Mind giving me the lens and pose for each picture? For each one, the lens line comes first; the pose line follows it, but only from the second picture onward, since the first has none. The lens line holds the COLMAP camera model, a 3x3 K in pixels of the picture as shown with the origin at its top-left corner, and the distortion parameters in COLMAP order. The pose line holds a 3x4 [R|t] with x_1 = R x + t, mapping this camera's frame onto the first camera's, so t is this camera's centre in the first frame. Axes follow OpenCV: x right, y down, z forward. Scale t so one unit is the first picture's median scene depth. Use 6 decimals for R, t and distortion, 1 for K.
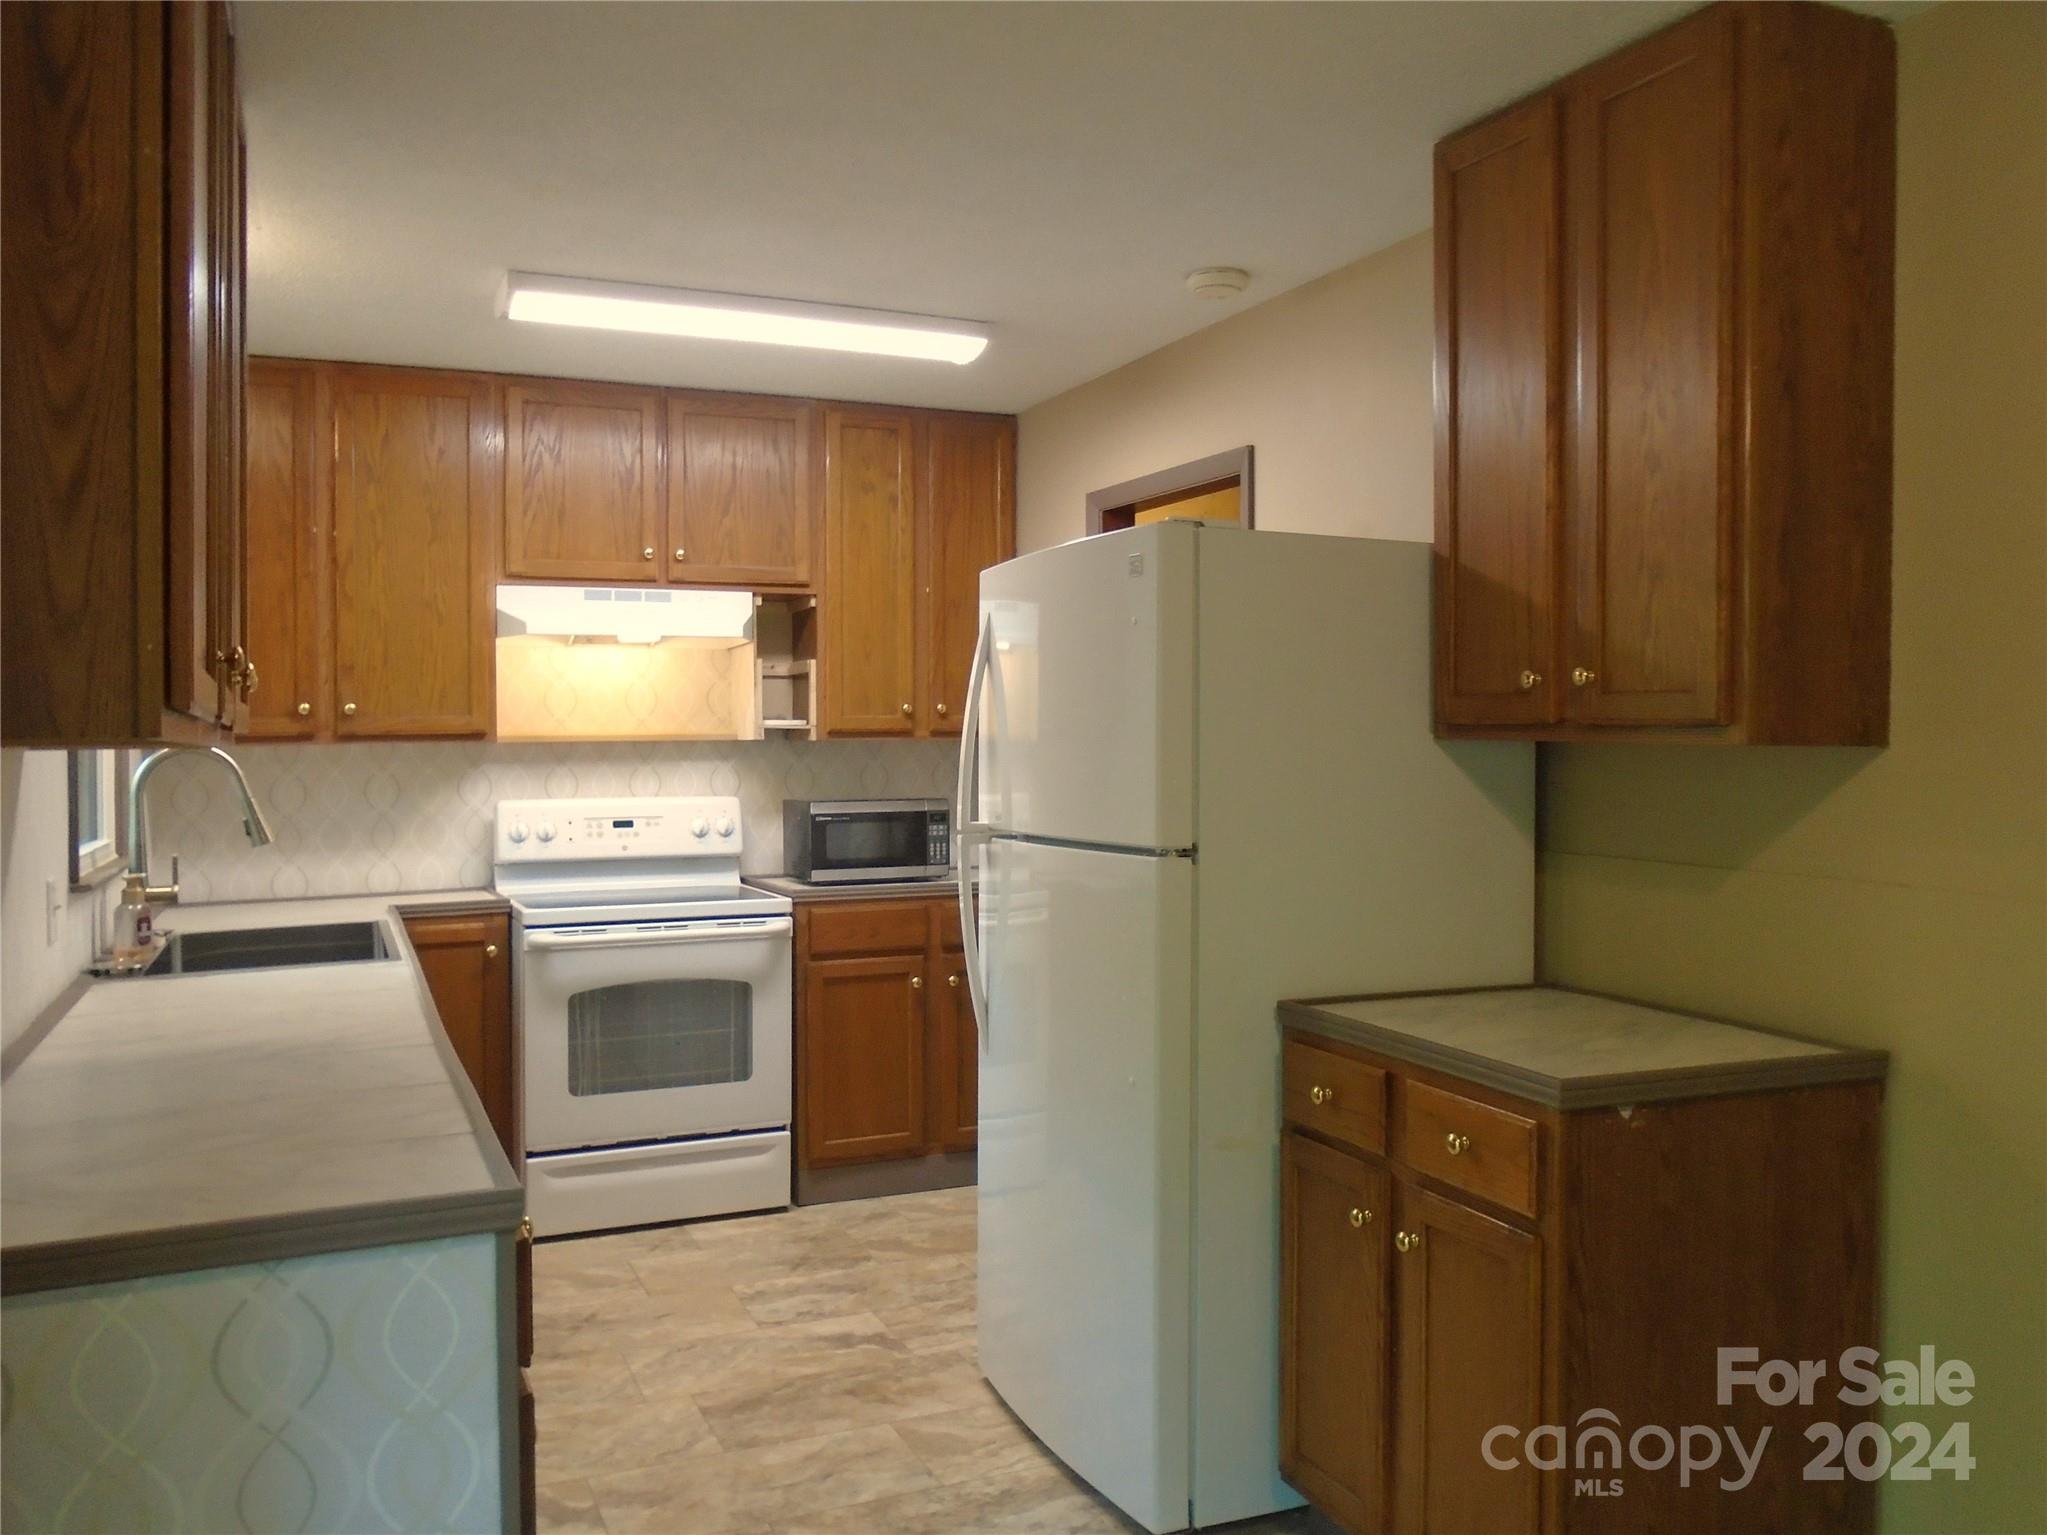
lens RADIAL K [[1636.3, 0, 999.0], [0, 1636.3, 703.5], [0, 0, 1]] dist [0.000746, 0.003057]
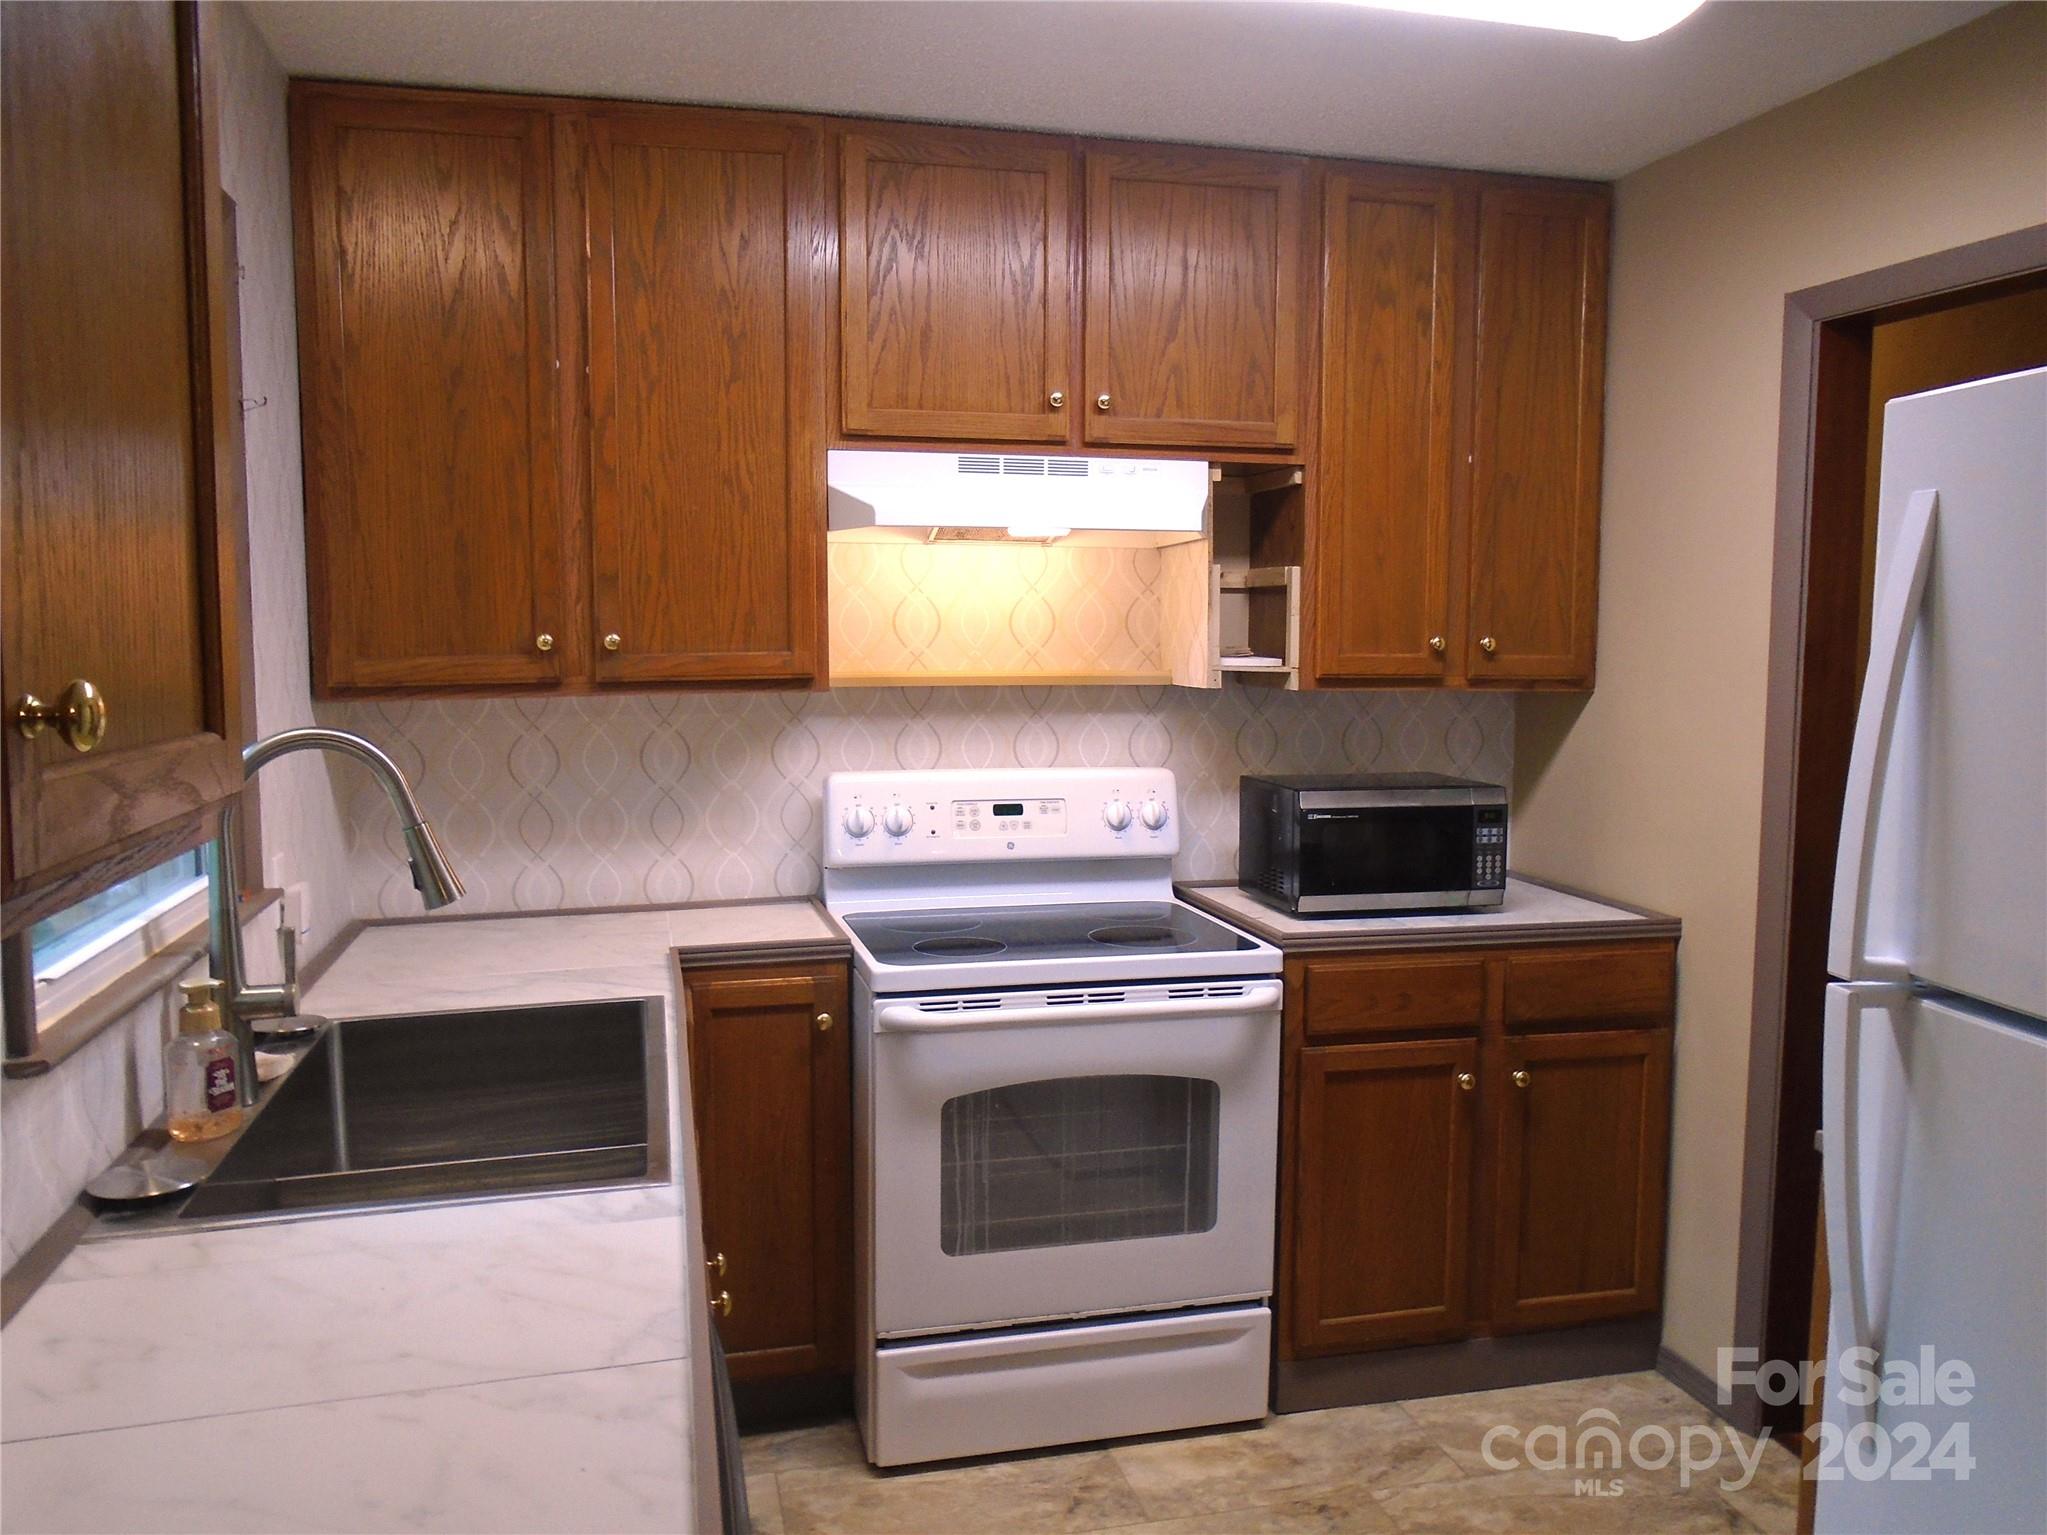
lens RADIAL K [[1584.8, 0, 1029.6], [0, 1584.8, 723.7], [0, 0, 1]] dist [-0.026076, 0.007776]
pose [[0.987232, 0.024137, -0.157448, -0.129968], [-0.010000, 0.995894, 0.089968, -0.022210], [0.158973, -0.087245, 0.983421, 0.396132]]
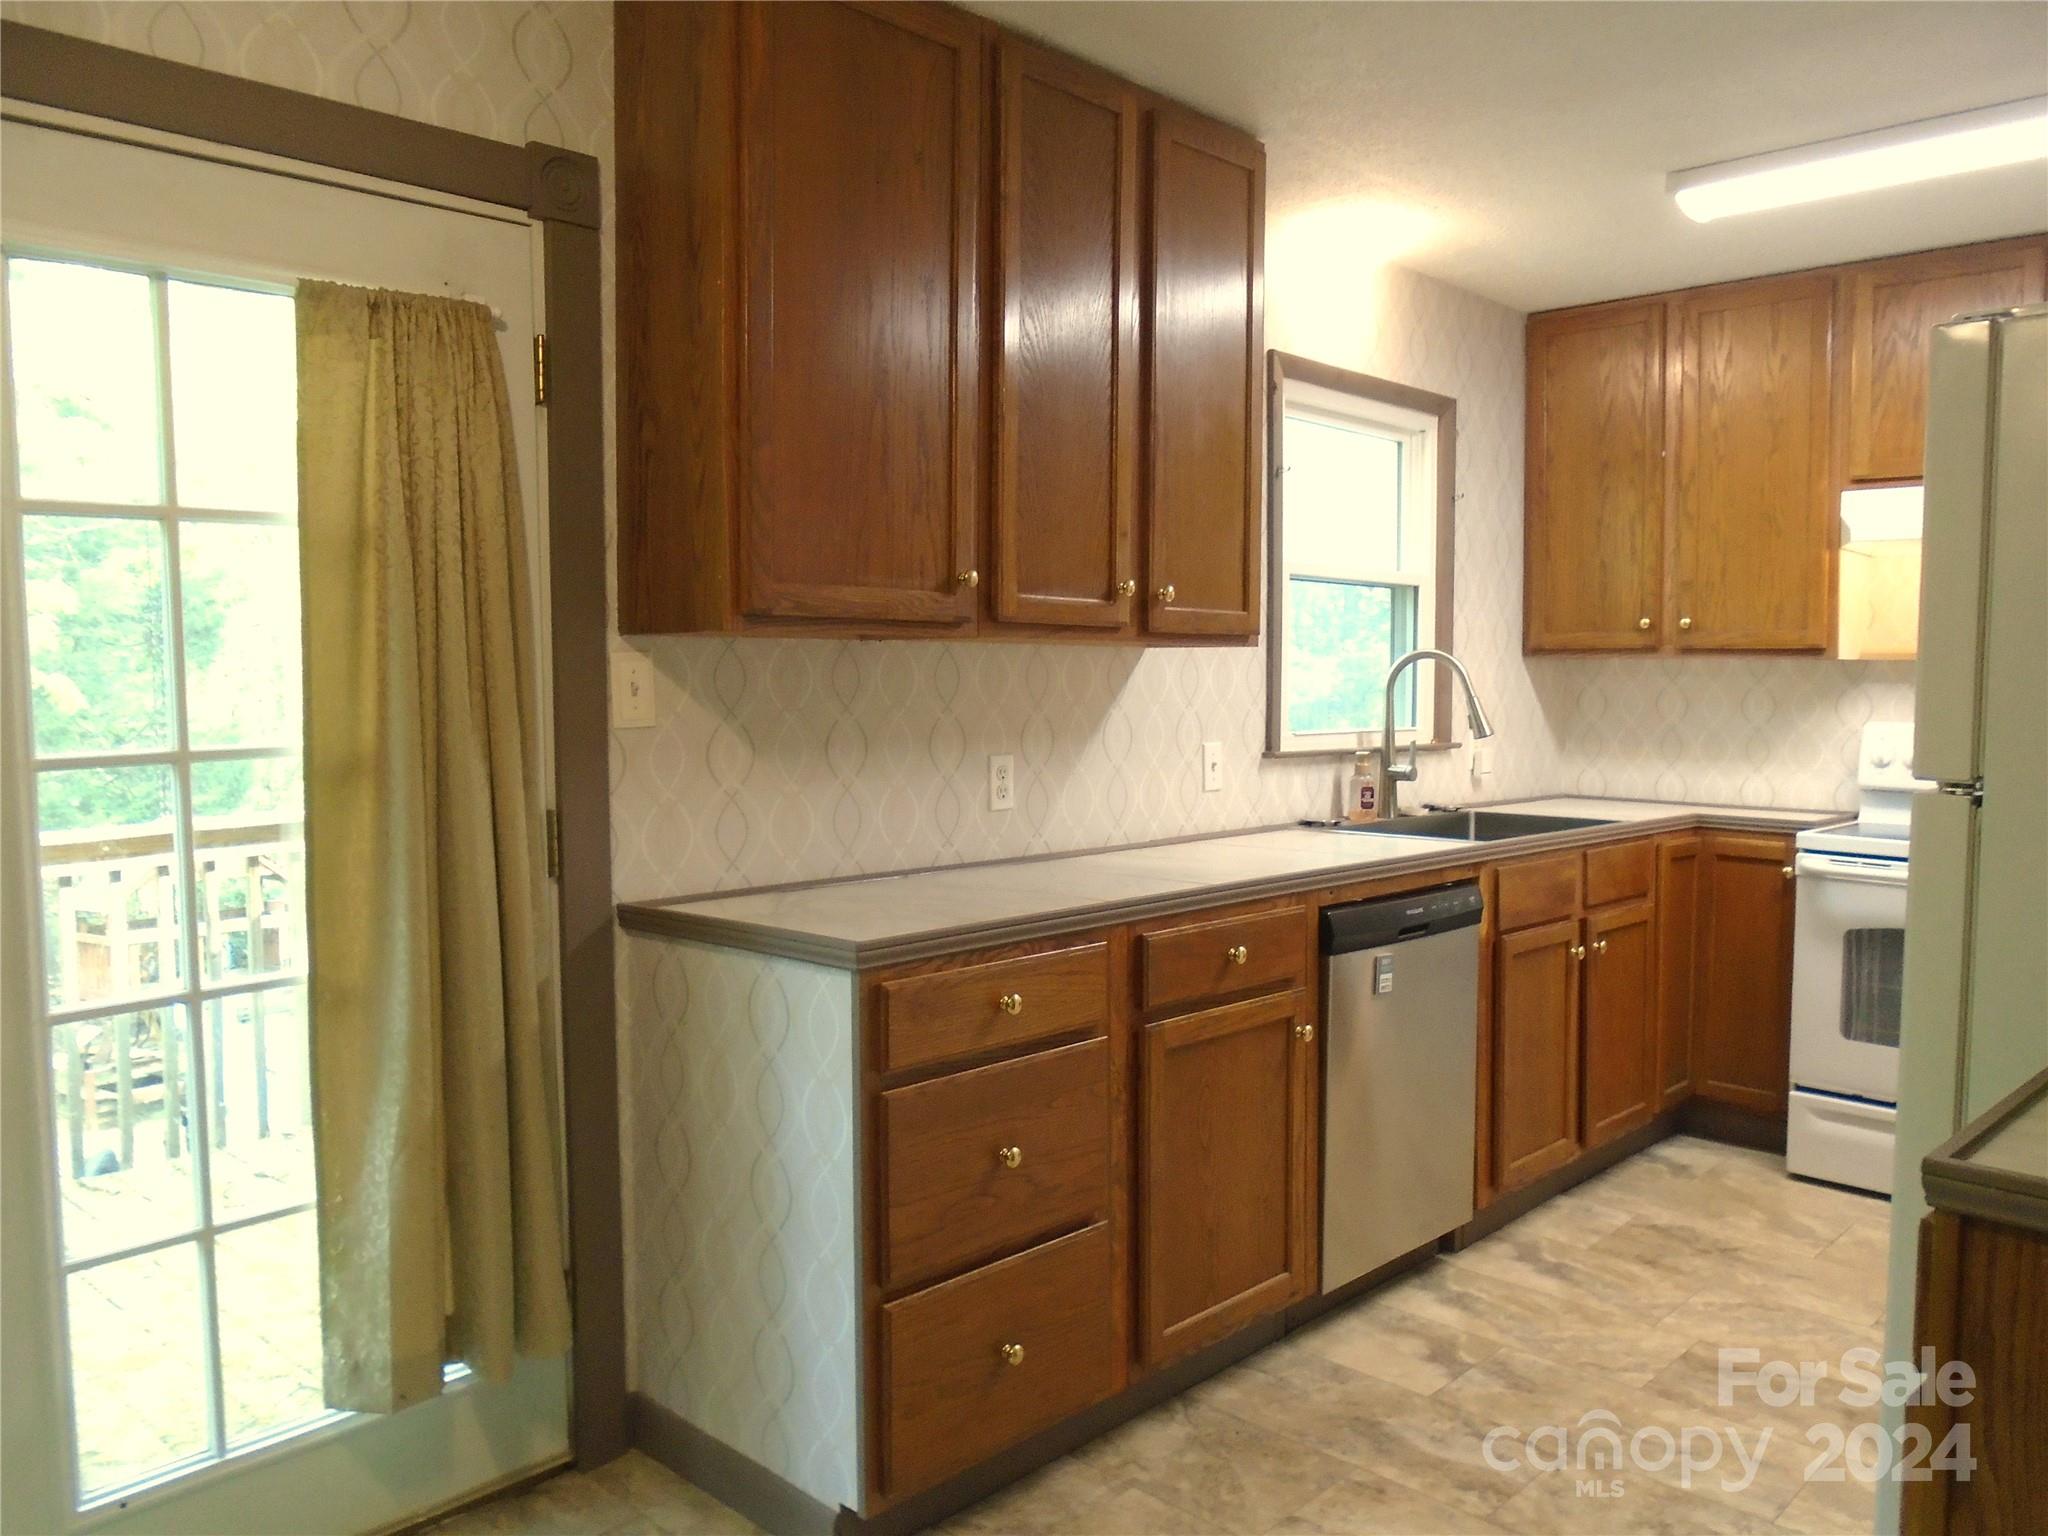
lens RADIAL K [[1561.2, 0, 1023.4], [0, 1561.2, 728.0], [0, 0, 1]] dist [-0.022081, 0.001298]
pose [[0.397638, 0.048951, -0.916236, 0.335976], [-0.000417, 0.998585, 0.053169, 0.016859], [0.917542, -0.020760, 0.397096, 0.216344]]
